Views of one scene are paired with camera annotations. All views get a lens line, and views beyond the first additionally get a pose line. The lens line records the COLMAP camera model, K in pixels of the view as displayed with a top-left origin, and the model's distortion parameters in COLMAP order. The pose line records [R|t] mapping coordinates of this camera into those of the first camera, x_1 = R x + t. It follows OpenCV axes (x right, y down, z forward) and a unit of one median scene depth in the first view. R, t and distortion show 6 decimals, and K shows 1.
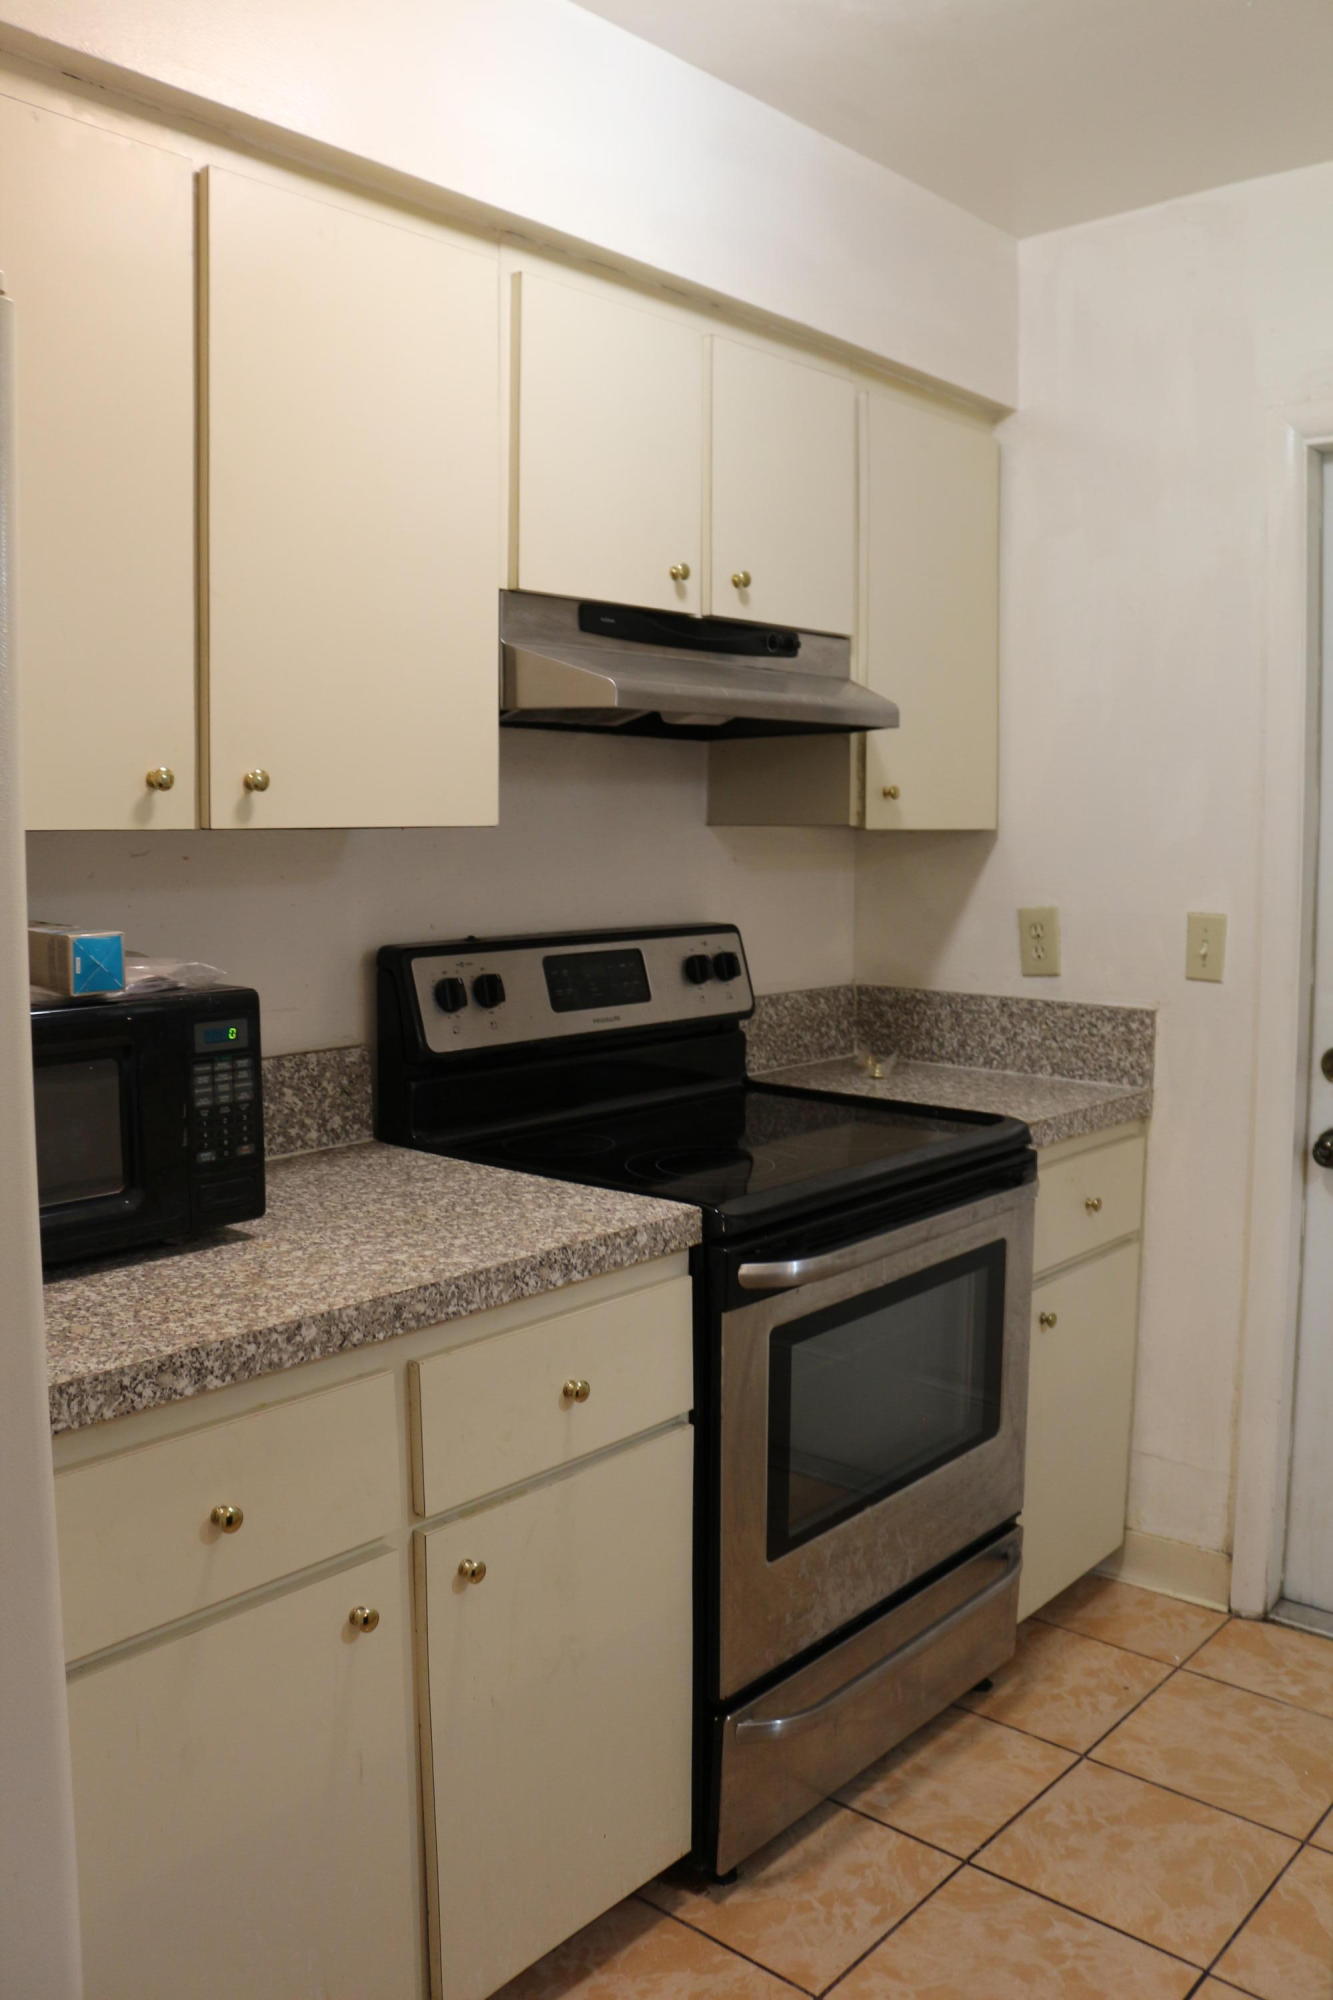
lens RADIAL K [[1652.7, 0, 664.9], [0, 1652.7, 997.6], [0, 0, 1]] dist [-0.144800, 0.100263]
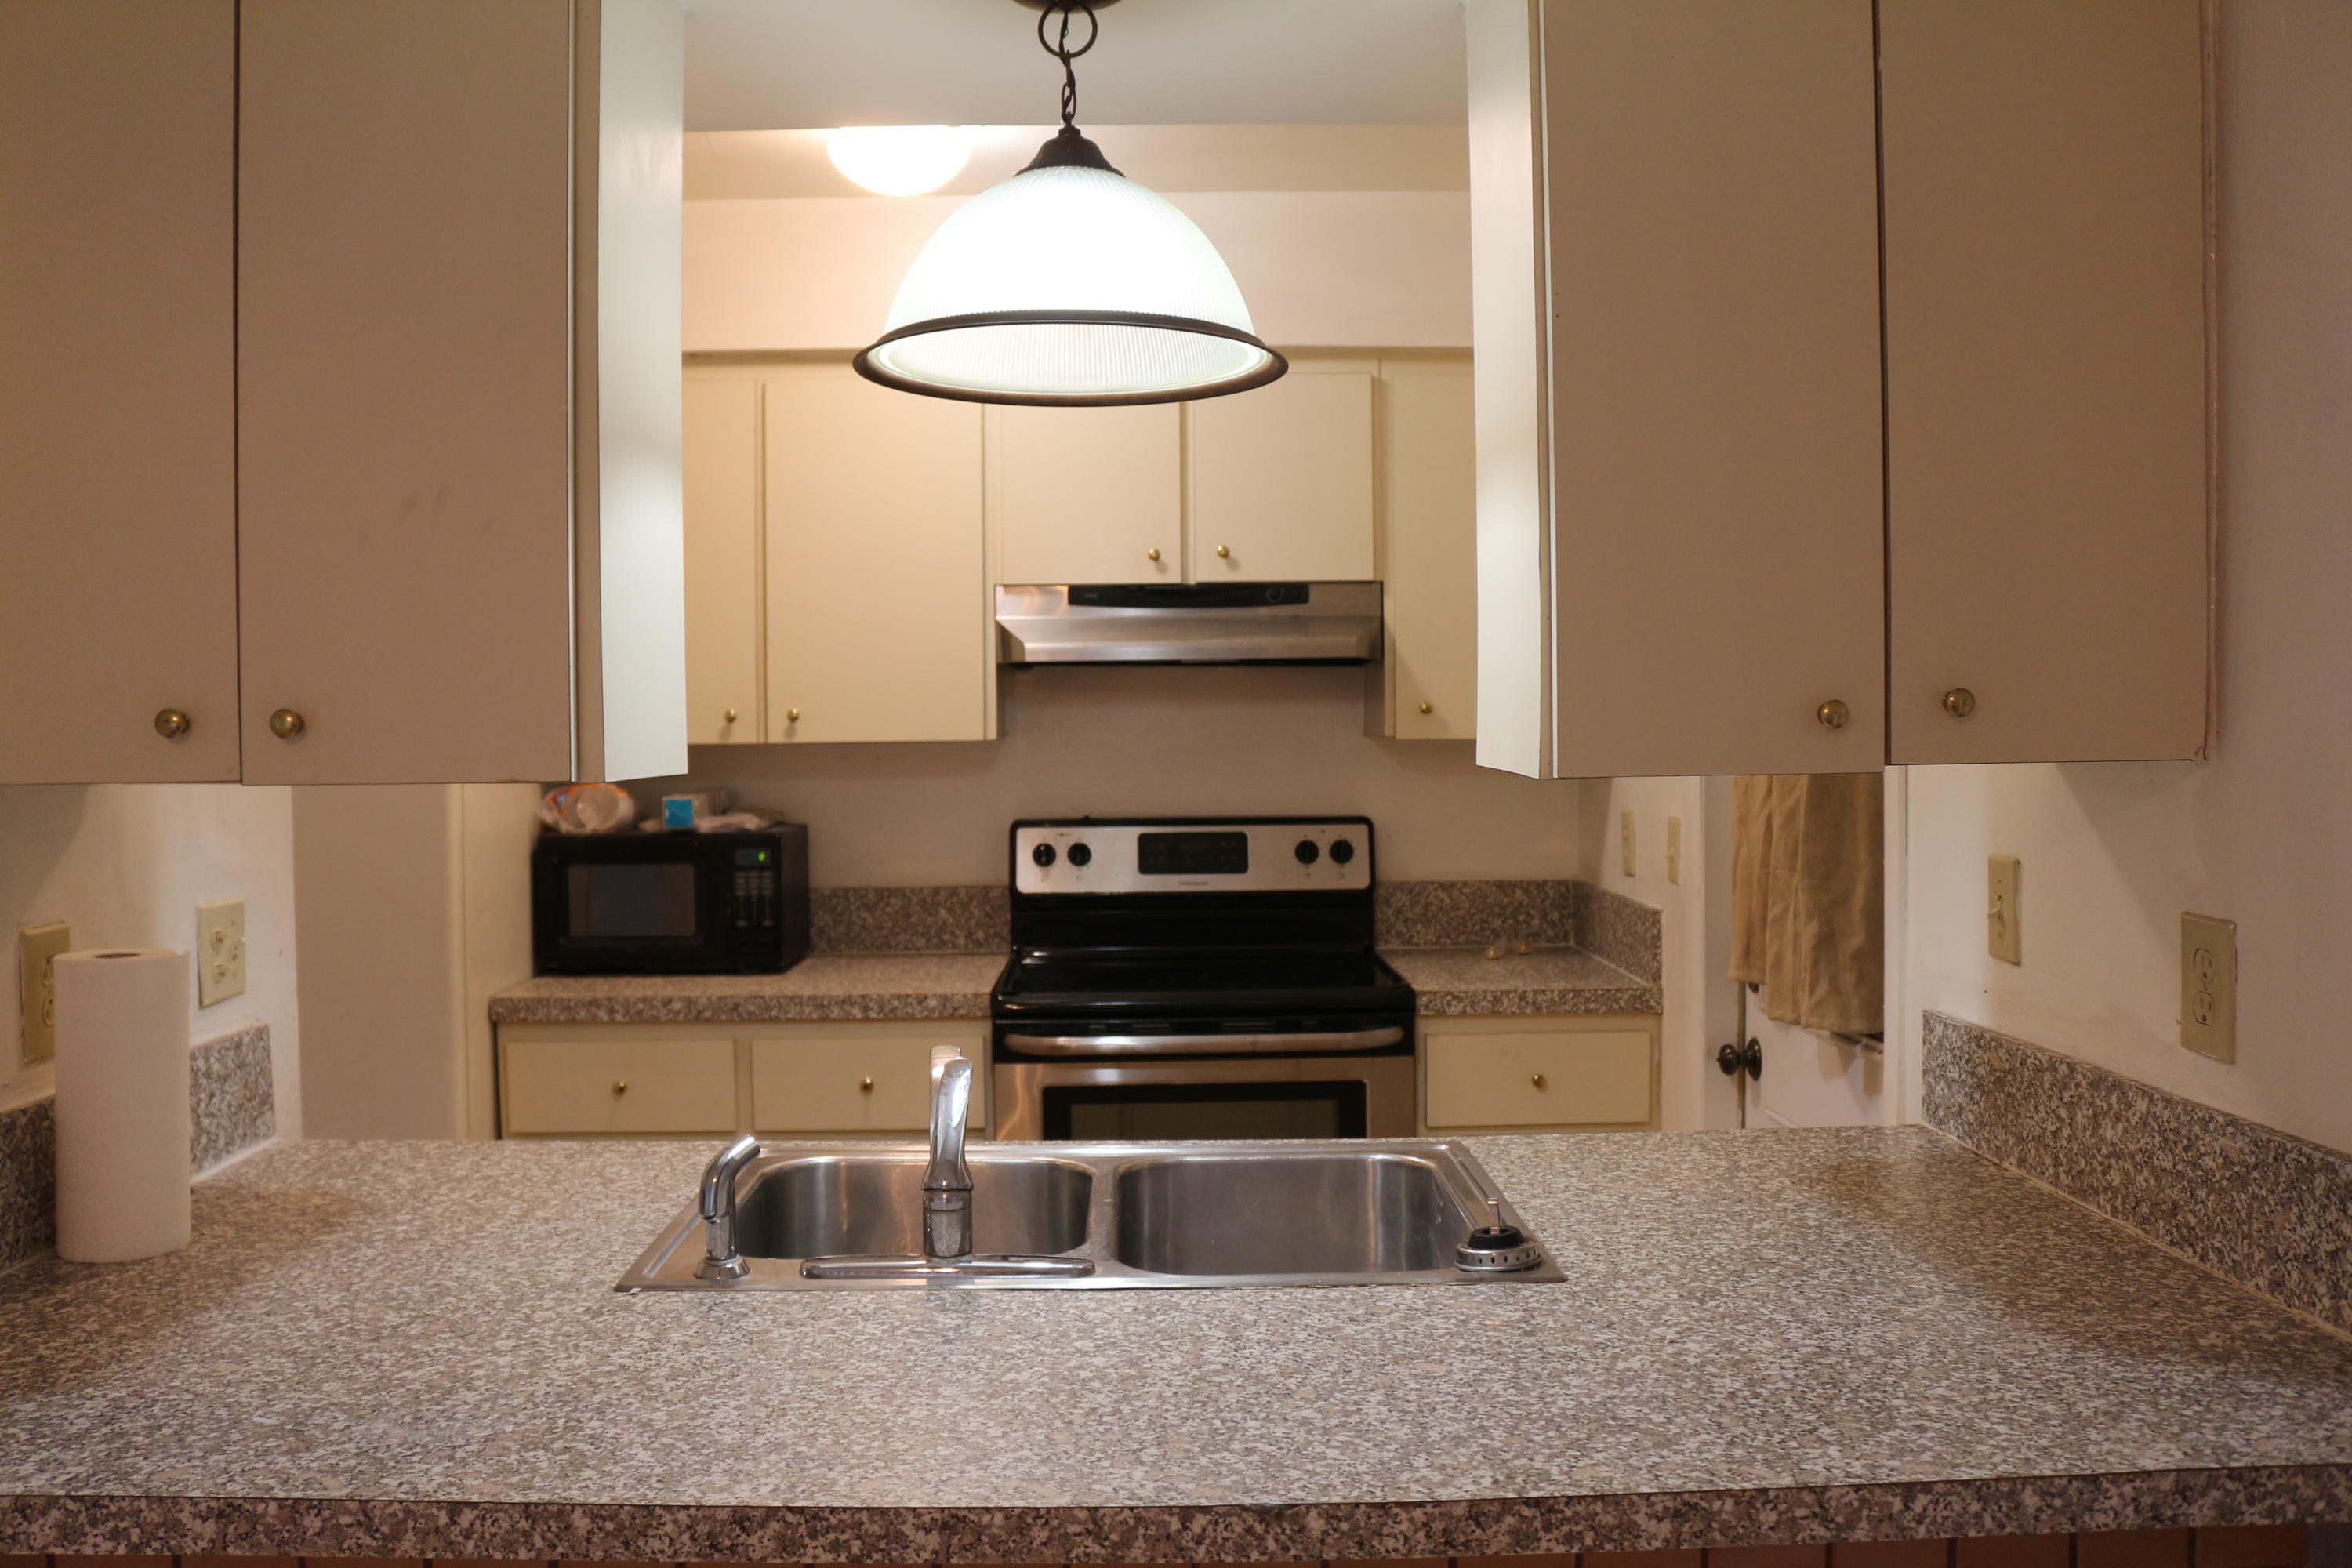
lens RADIAL K [[1943.6, 0, 1182.3], [0, 1943.6, 773.1], [0, 0, 1]] dist [-0.144800, 0.100263]
pose [[0.669096, 0.010894, -0.743096, 1.236799], [-0.068314, 0.996561, -0.046902, -0.001387], [0.740029, 0.082145, 0.667539, -0.061240]]
